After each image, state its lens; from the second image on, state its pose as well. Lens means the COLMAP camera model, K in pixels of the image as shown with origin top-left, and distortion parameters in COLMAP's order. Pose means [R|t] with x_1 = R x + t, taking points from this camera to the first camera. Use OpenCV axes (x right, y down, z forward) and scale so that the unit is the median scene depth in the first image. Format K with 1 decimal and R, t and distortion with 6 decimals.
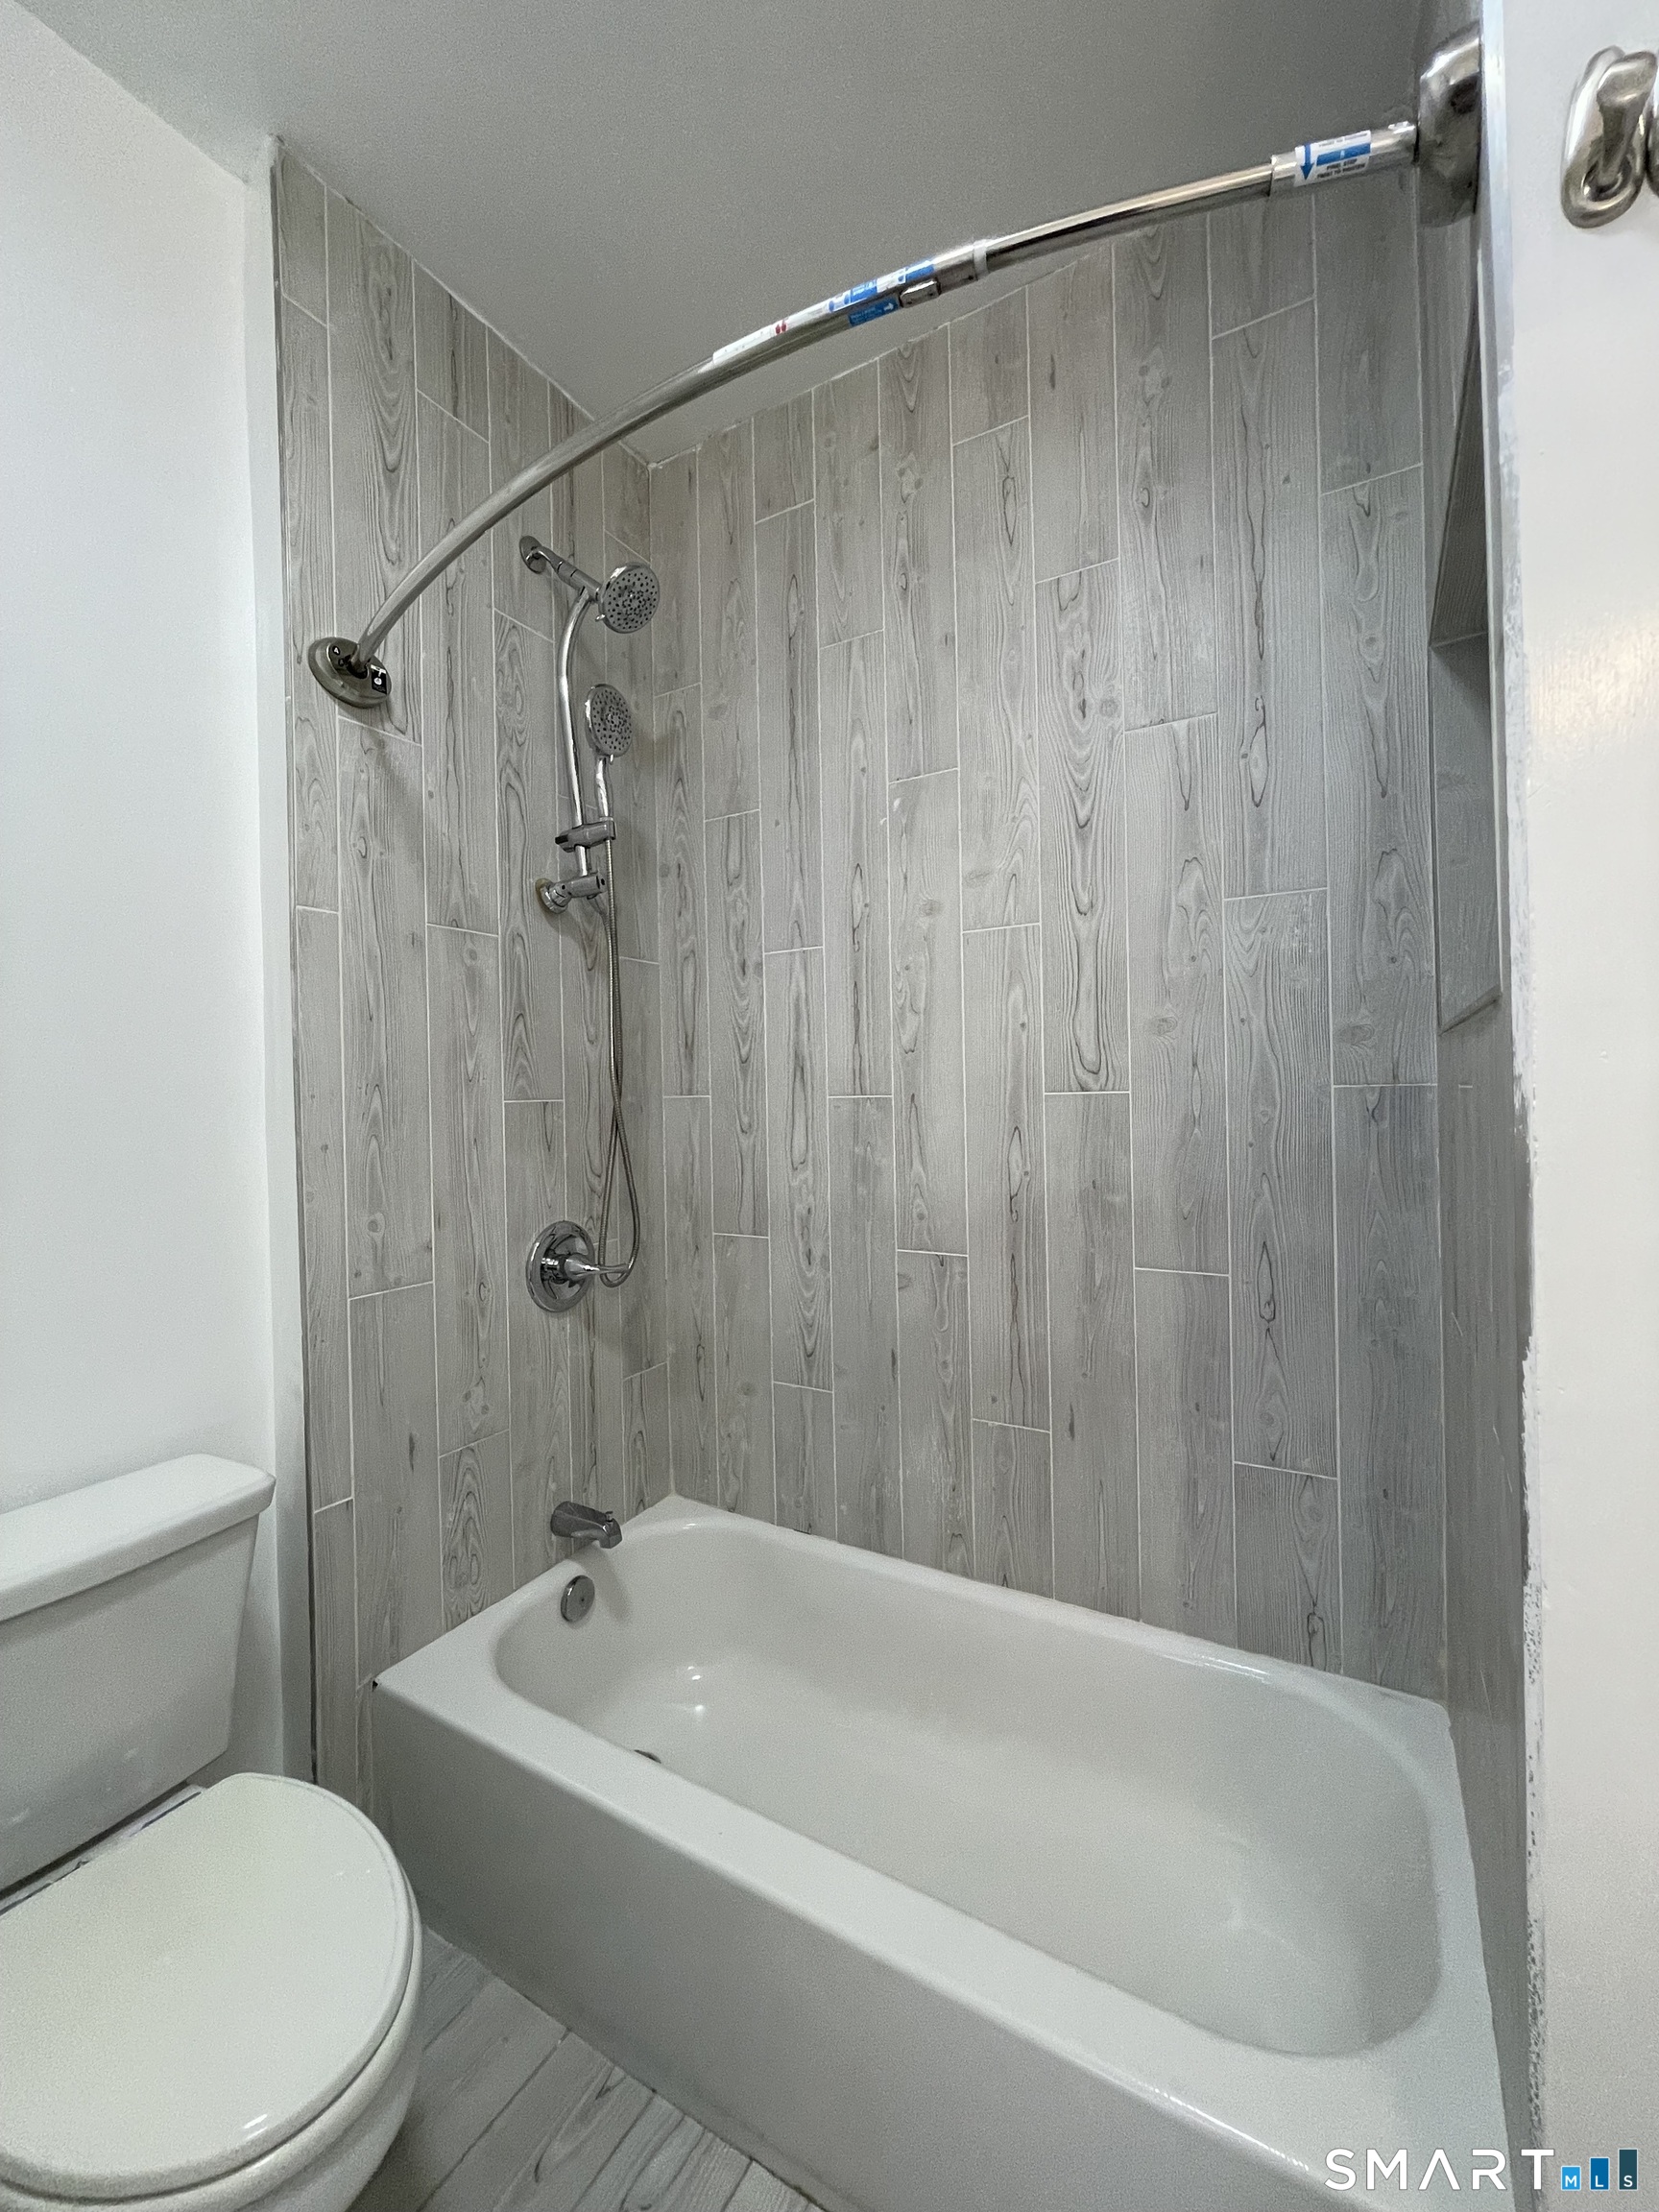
lens RADIAL K [[882.0, 0, 837.9], [0, 882.0, 1094.7], [0, 0, 1]] dist [-0.002508, -0.000058]
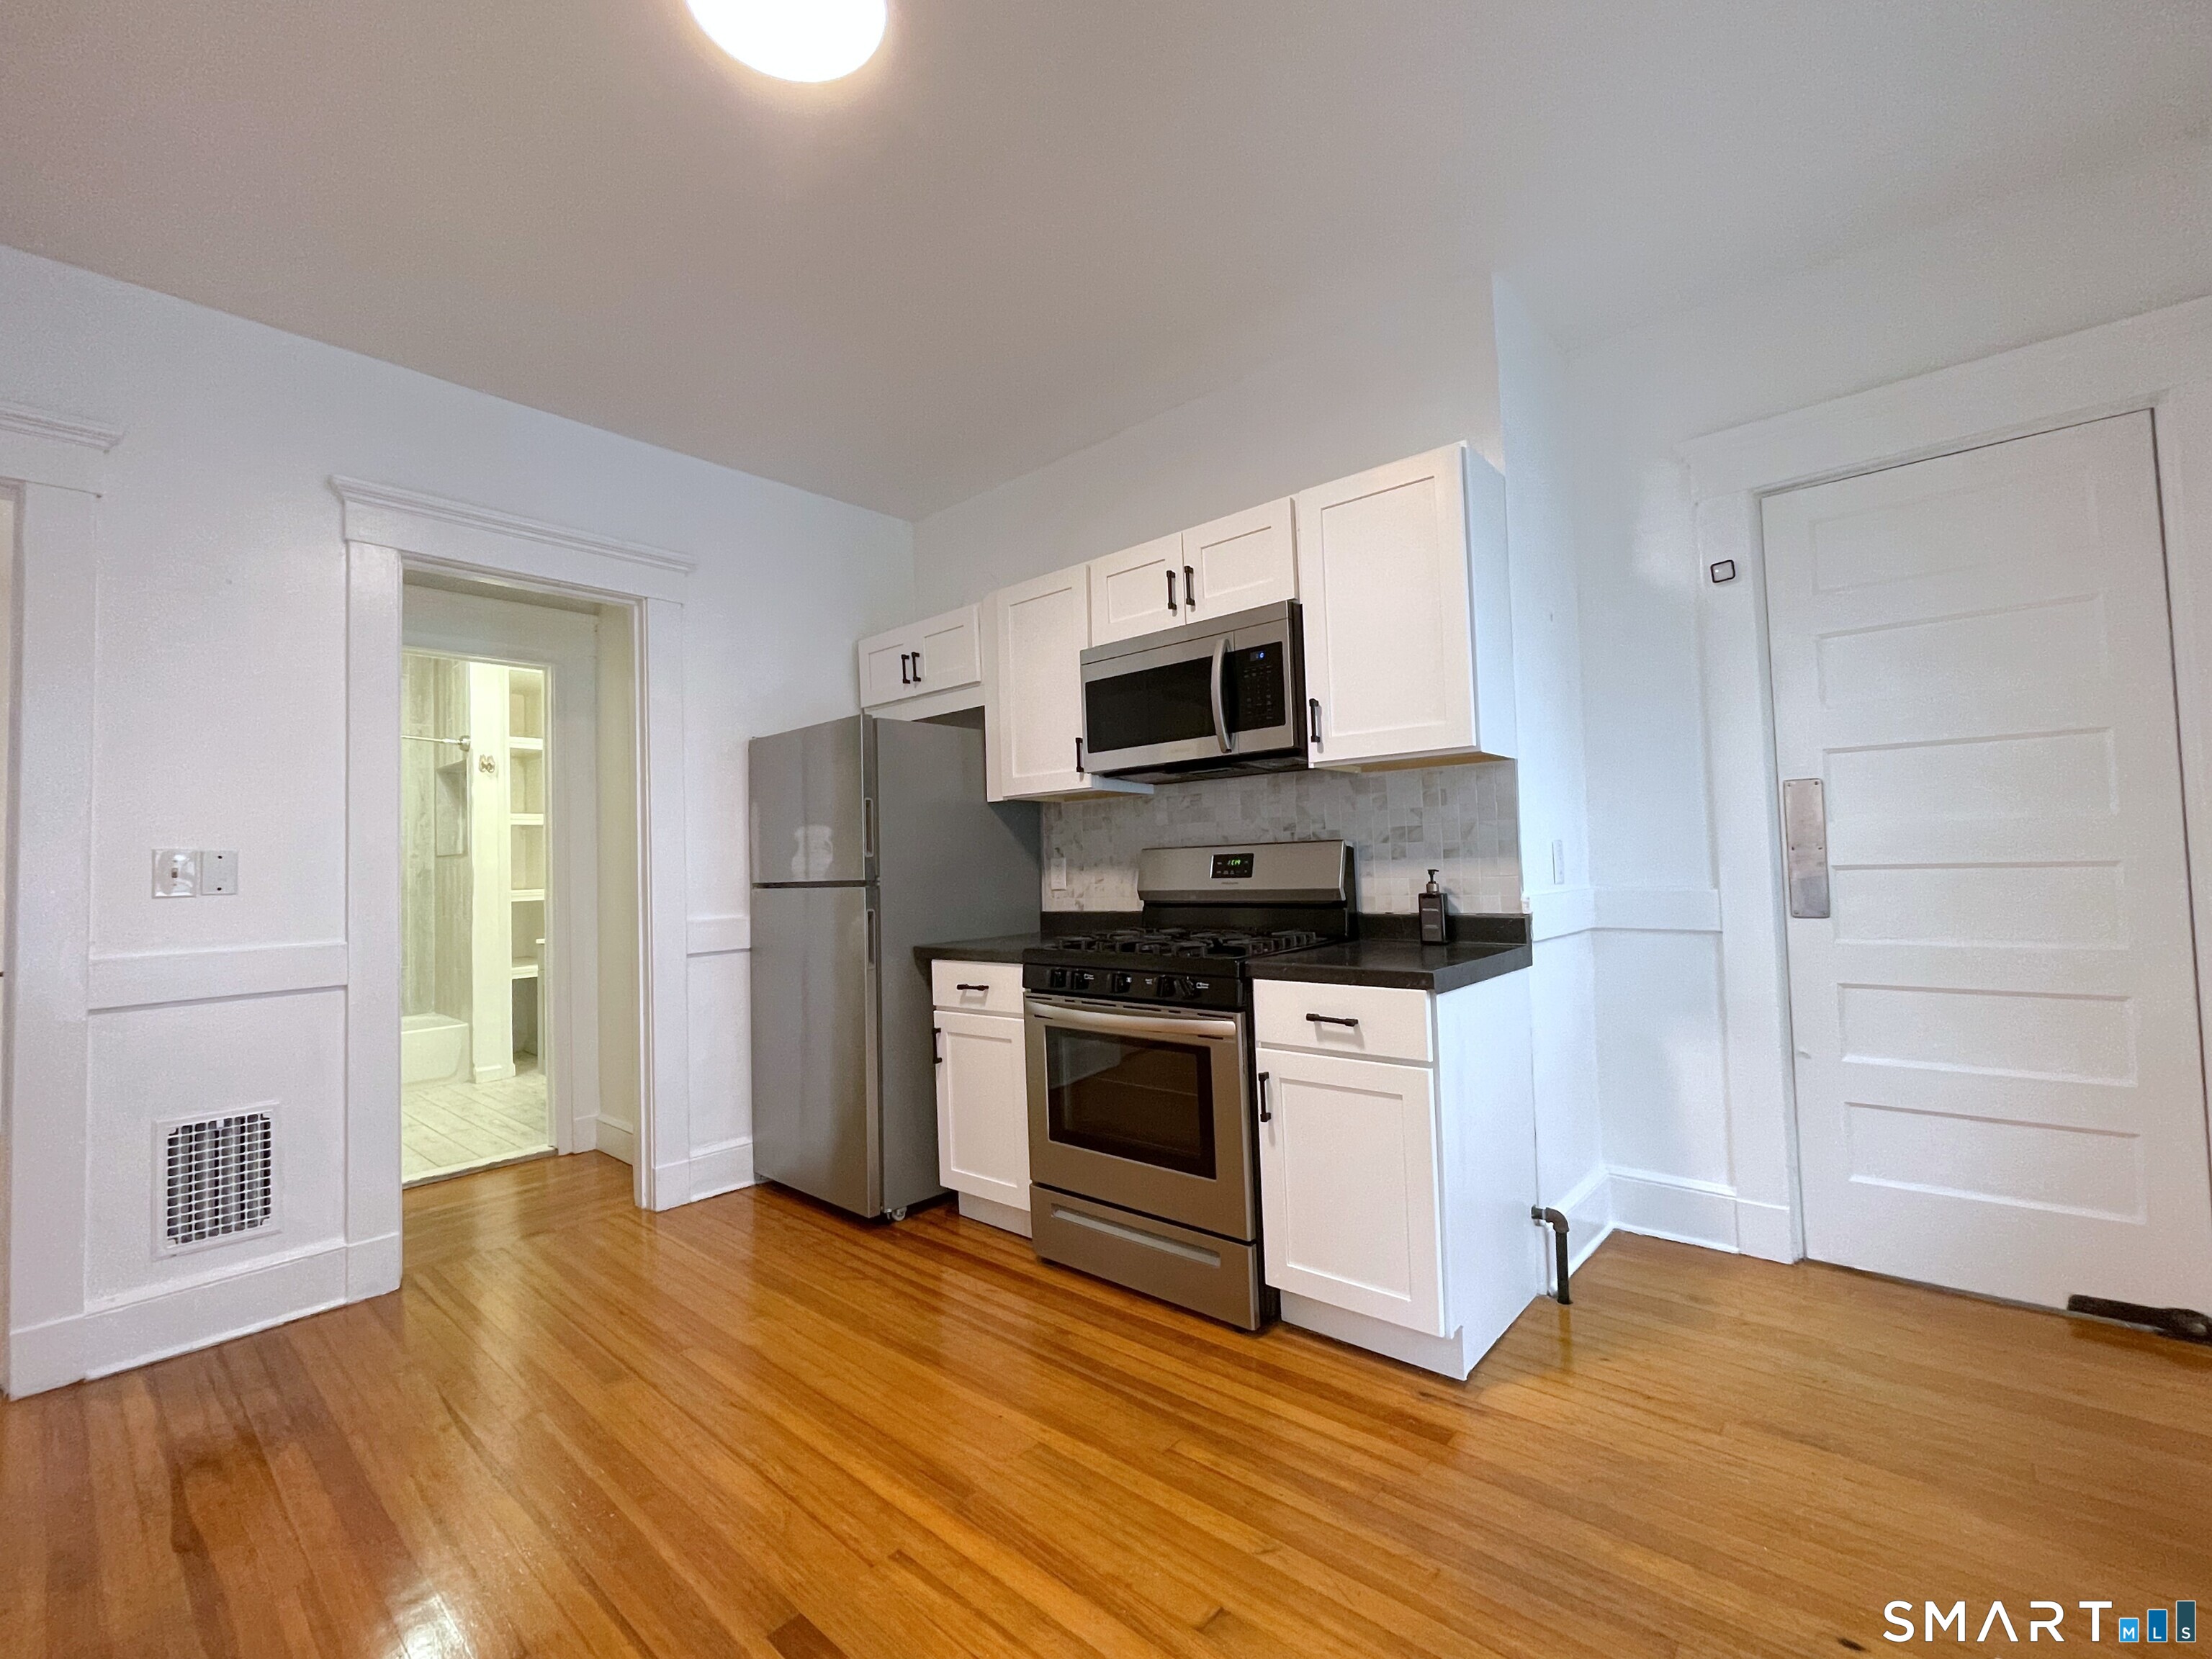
lens RADIAL K [[941.3, 0, 1097.2], [0, 941.3, 831.0], [0, 0, 1]] dist [-0.001645, 0.000029]
pose [[0.190766, 0.052973, 0.980205, -2.773186], [0.023944, 0.997995, -0.058594, 0.129969], [-0.981344, 0.034648, 0.189115, -2.638193]]
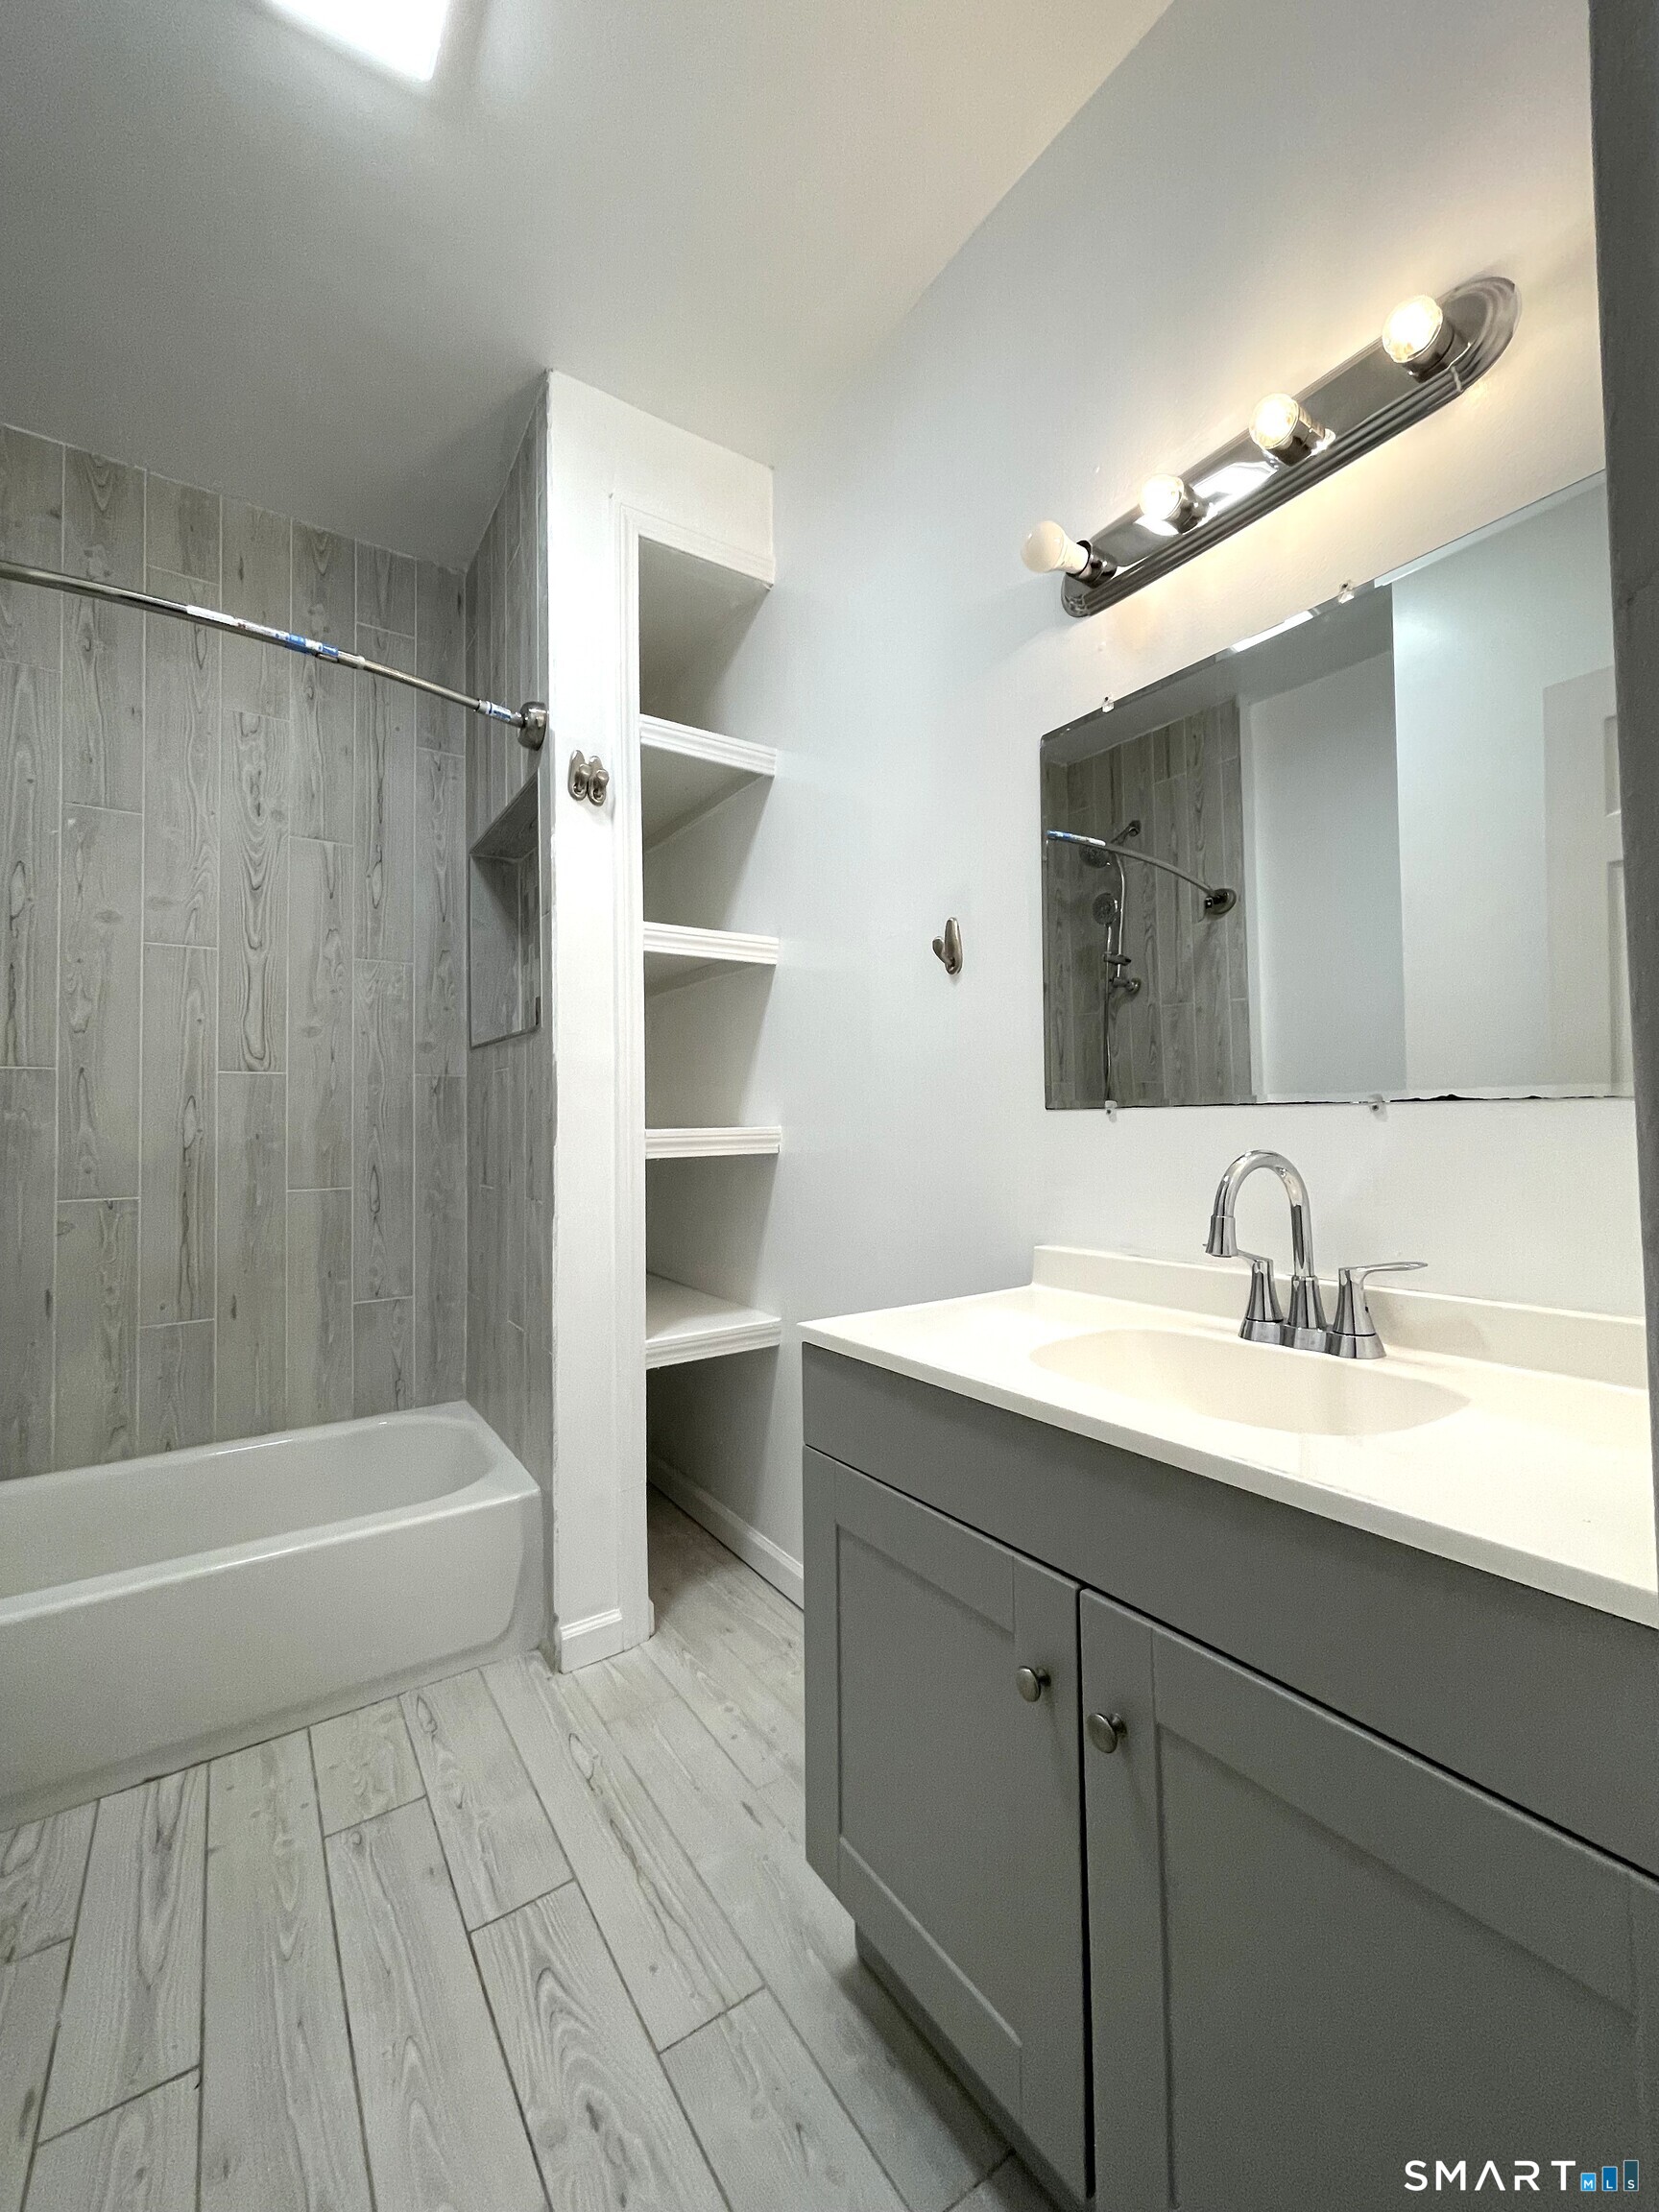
lens RADIAL K [[882.0, 0, 837.9], [0, 882.0, 1094.7], [0, 0, 1]] dist [-0.002508, -0.000058]
pose [[0.415843, 0.043459, 0.908398, -0.626733], [0.002215, 0.998806, -0.048798, 0.105820], [-0.909434, 0.022304, 0.415250, -0.463918]]
